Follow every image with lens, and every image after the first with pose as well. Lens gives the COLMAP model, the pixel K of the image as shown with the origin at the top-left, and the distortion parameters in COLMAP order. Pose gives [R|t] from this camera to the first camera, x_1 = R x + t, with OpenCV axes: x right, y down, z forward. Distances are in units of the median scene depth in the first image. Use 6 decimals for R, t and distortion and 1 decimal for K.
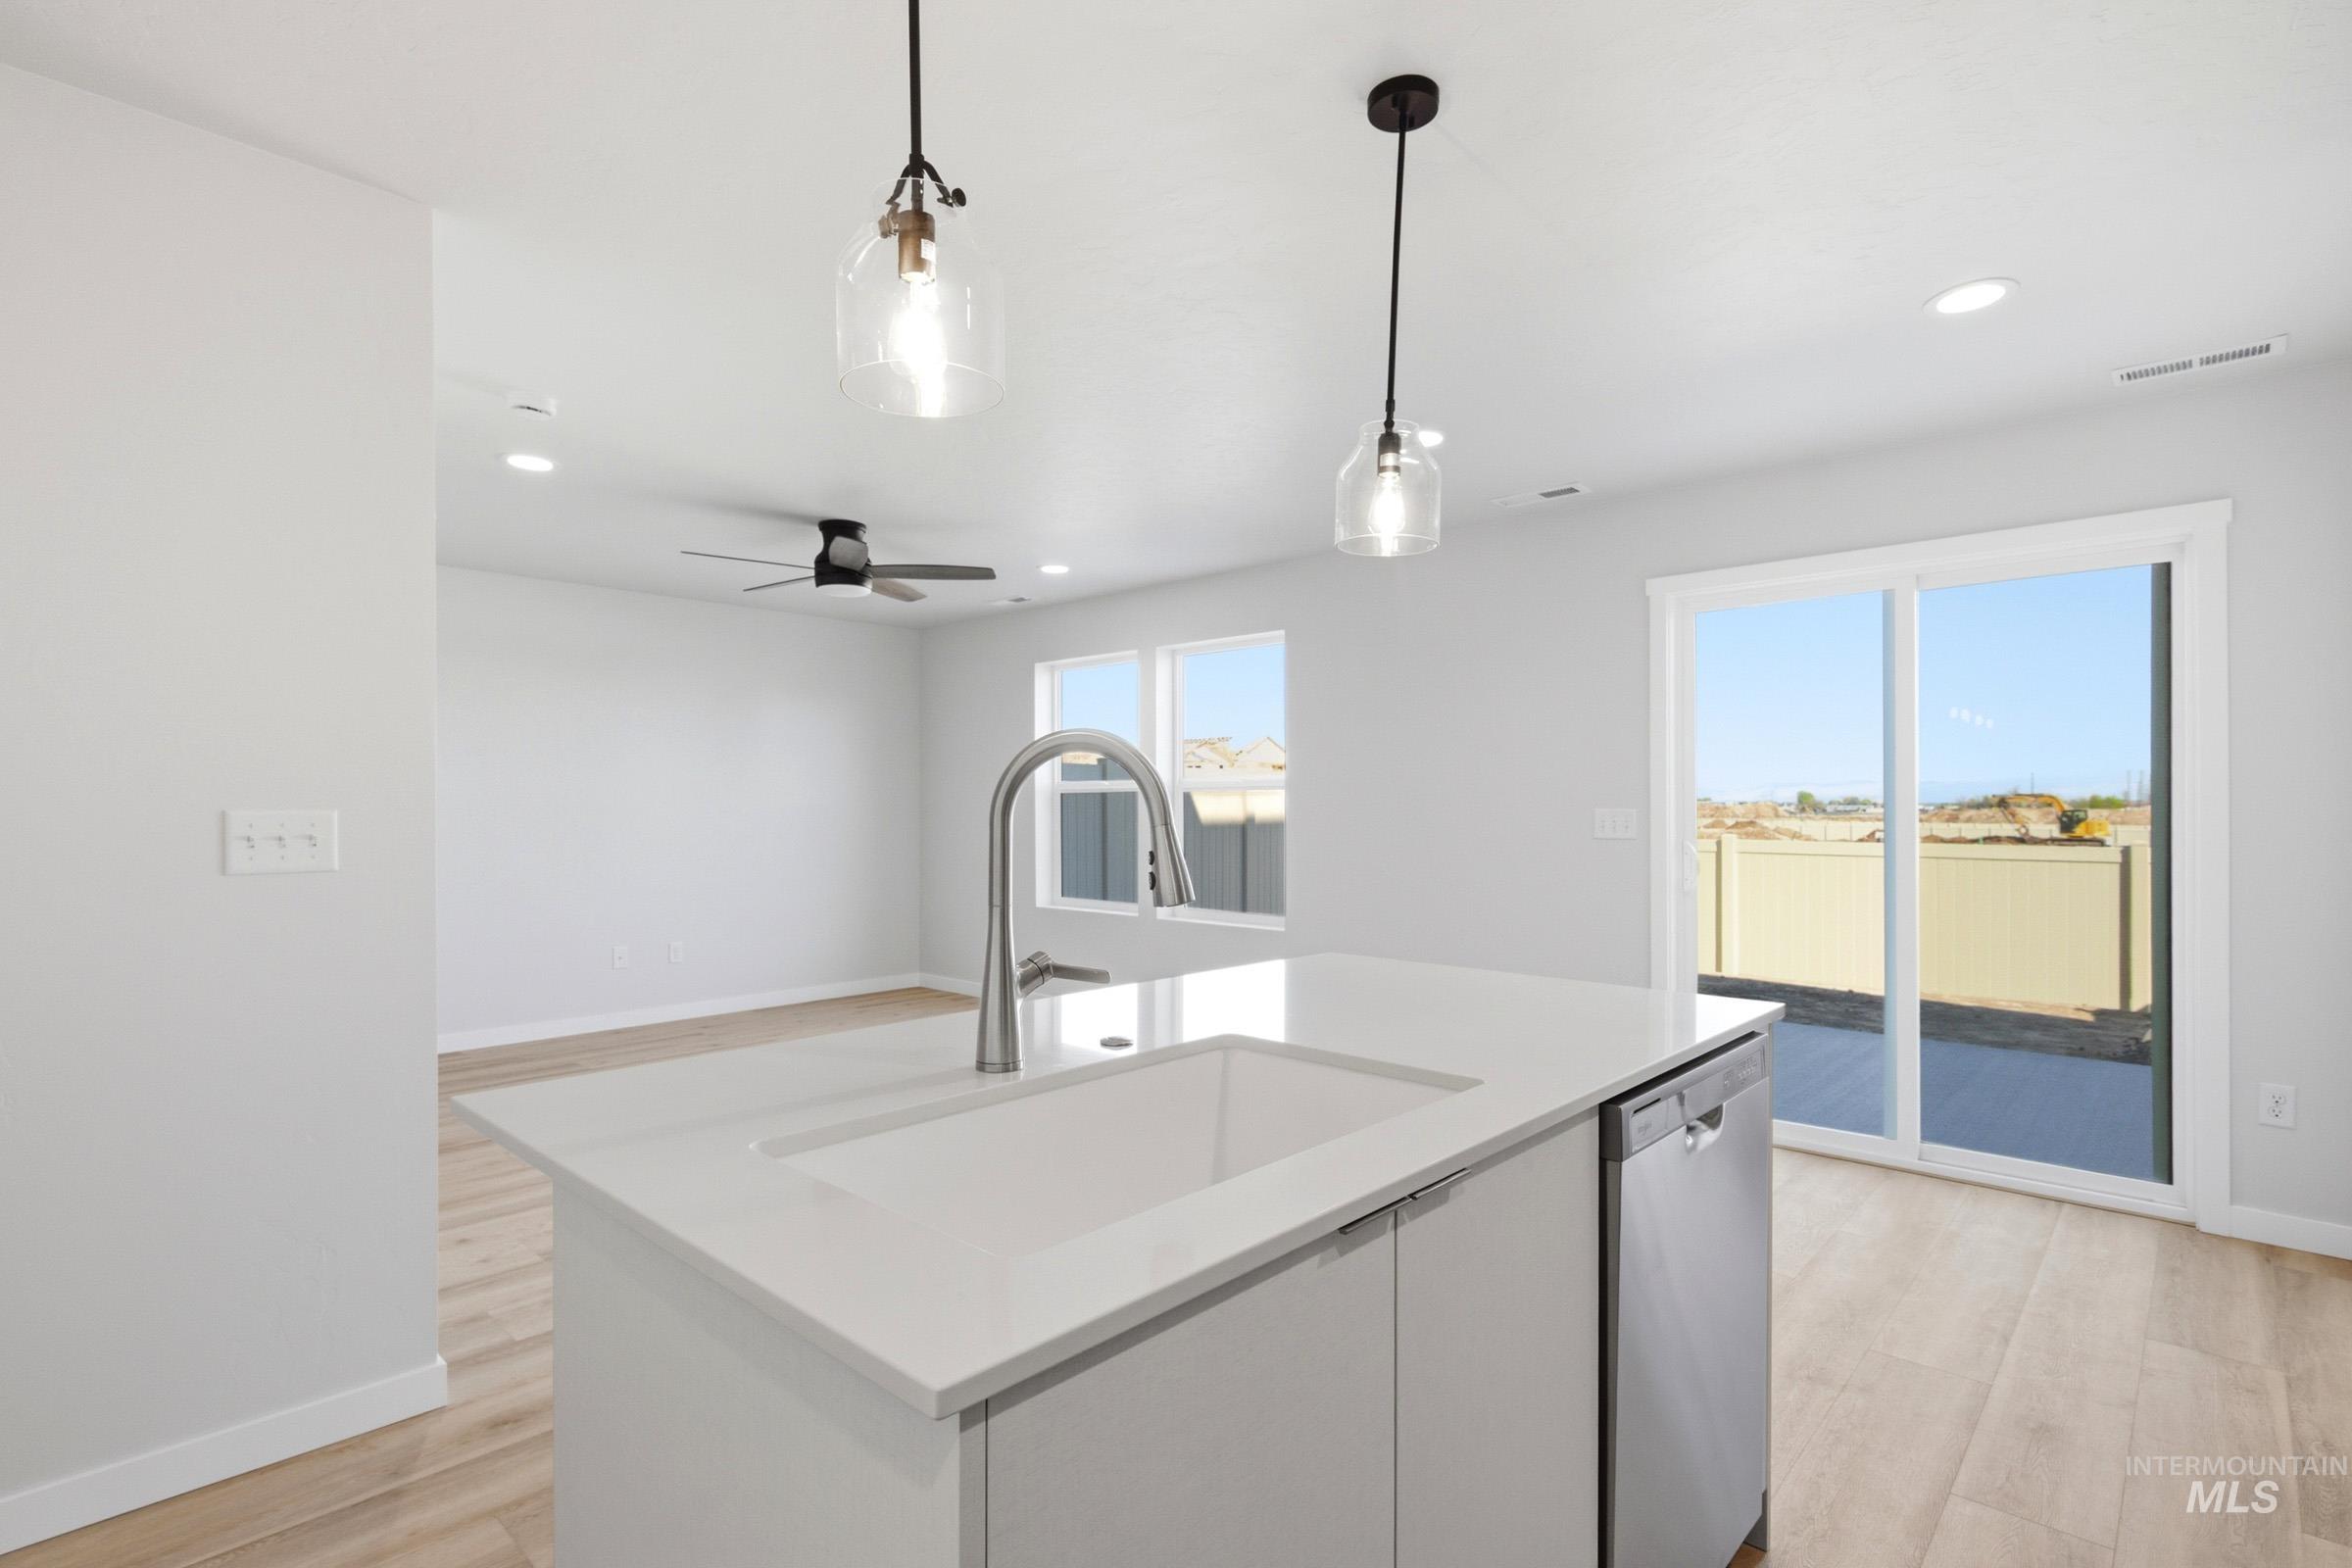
lens RADIAL K [[1104.8, 0, 1178.5], [0, 1104.8, 802.6], [0, 0, 1]] dist [0.008847, -0.004976]
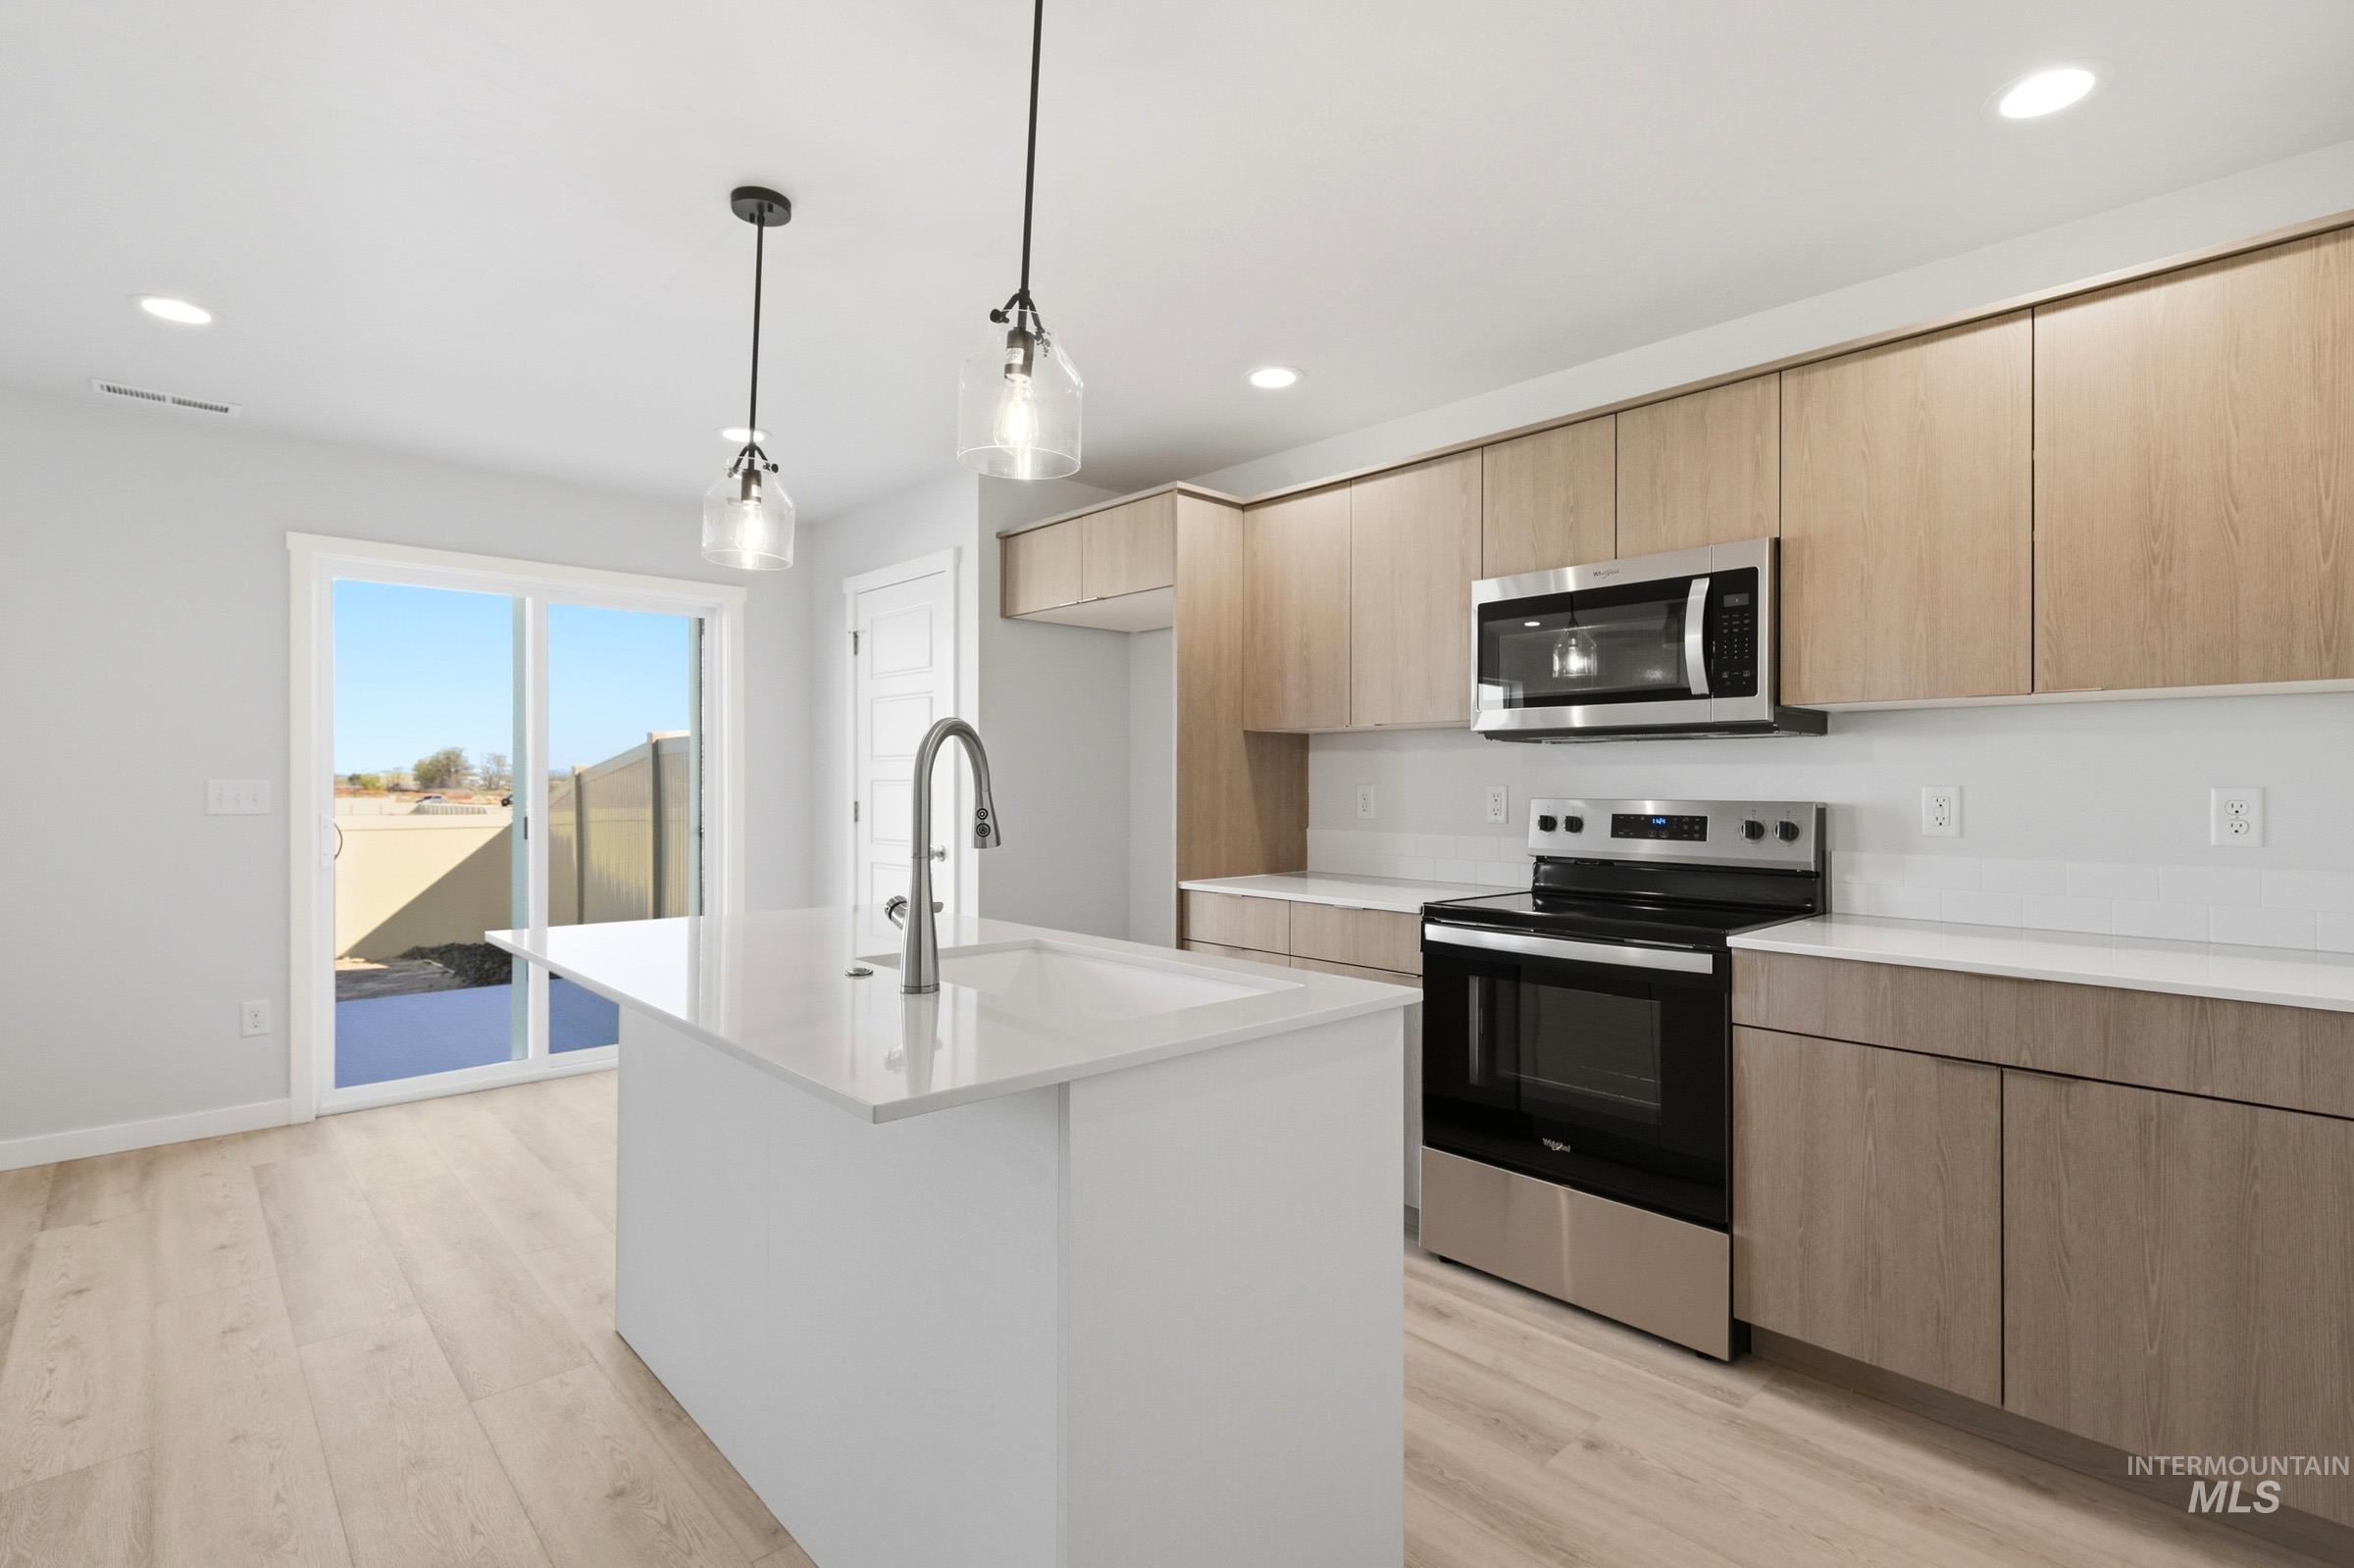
lens RADIAL K [[1105.7, 0, 1169.7], [0, 1105.7, 778.7], [0, 0, 1]] dist [0.008847, -0.004976]
pose [[0.074945, 0.005527, 0.997172, -0.588135], [-0.006993, 0.999963, -0.005017, 0.004861], [-0.997163, -0.006598, 0.074981, 0.271427]]
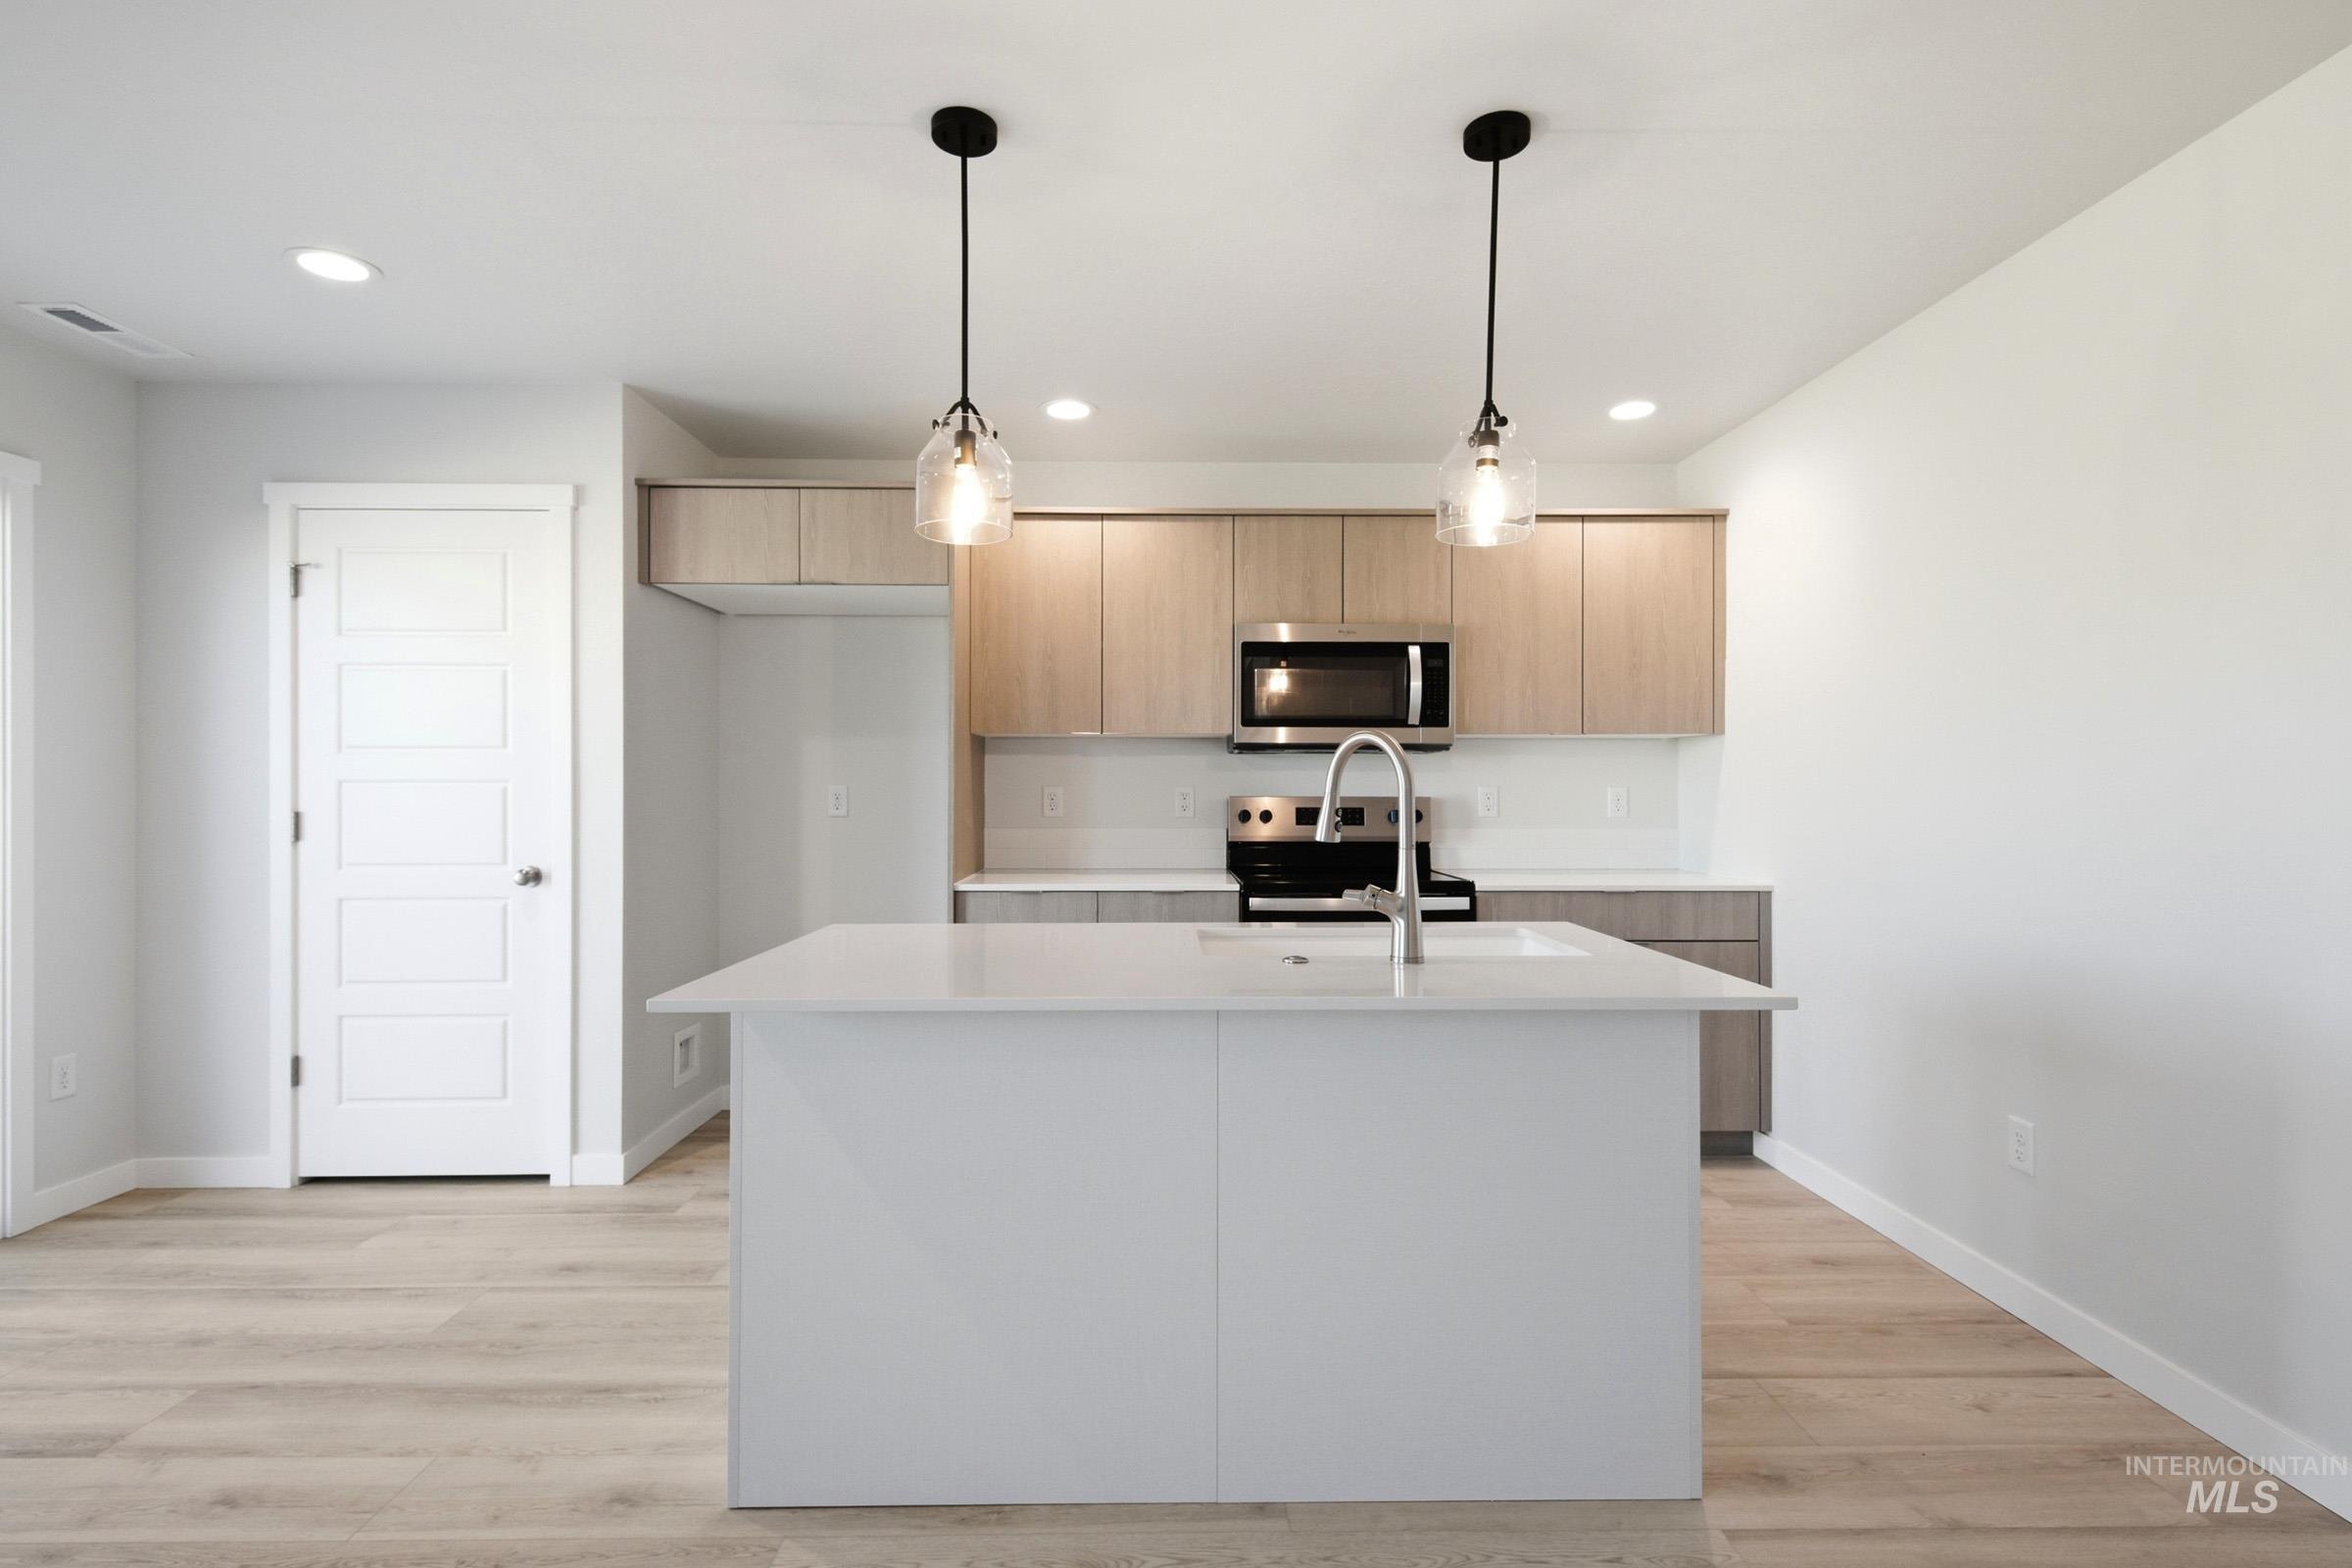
lens RADIAL K [[1104.8, 0, 1178.9], [0, 1104.8, 780.7], [0, 0, 1]] dist [0.008847, -0.004976]
pose [[-0.695707, 0.003217, 0.718319, -0.429242], [-0.004119, 0.999956, -0.008469, 0.008217], [-0.718314, -0.008851, -0.695663, 0.951927]]
